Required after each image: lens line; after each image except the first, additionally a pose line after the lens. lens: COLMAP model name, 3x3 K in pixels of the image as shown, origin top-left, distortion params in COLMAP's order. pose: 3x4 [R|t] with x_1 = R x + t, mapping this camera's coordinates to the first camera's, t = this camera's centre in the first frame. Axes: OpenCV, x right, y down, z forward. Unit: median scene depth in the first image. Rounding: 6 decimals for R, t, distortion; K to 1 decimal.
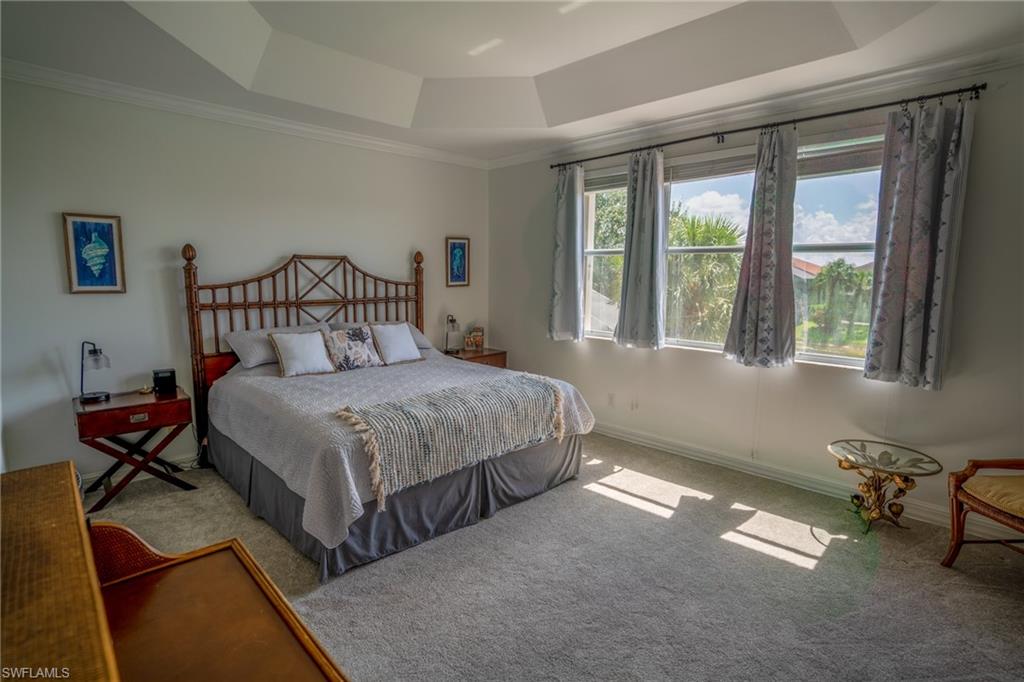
lens RADIAL K [[499.2, 0, 506.6], [0, 499.2, 338.0], [0, 0, 1]] dist [-0.063823, 0.025701]
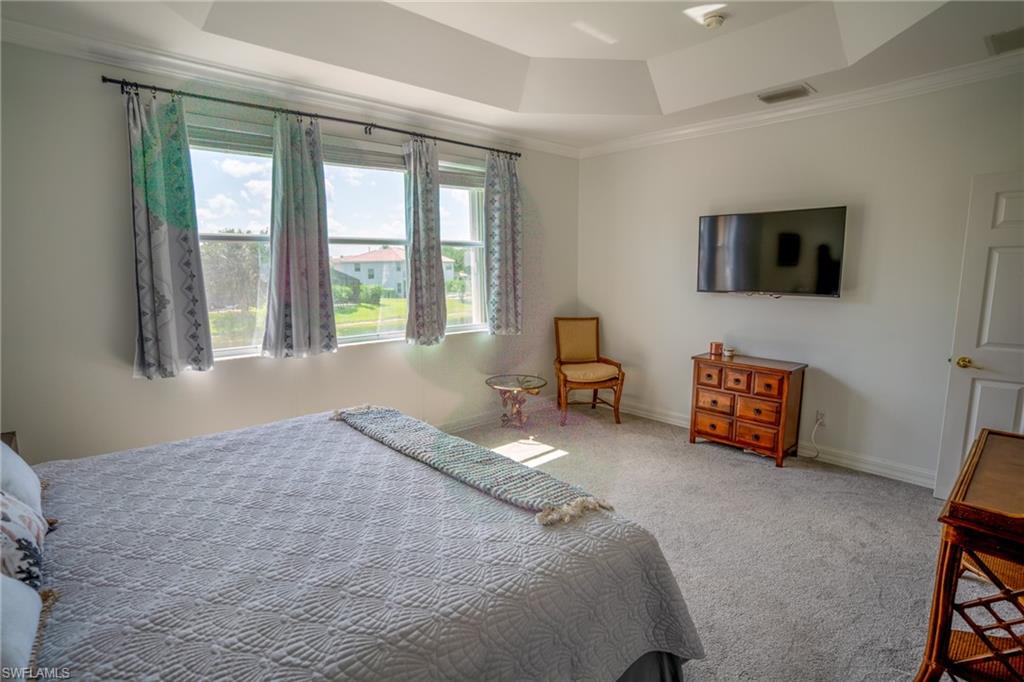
lens RADIAL K [[529.1, 0, 523.6], [0, 529.1, 340.4], [0, 0, 1]] dist [-0.023957, 0.001885]
pose [[0.021426, -0.142892, 0.989506, -0.708382], [0.134742, 0.981116, 0.138762, -0.094882], [-0.990649, 0.130355, 0.040275, 0.724366]]
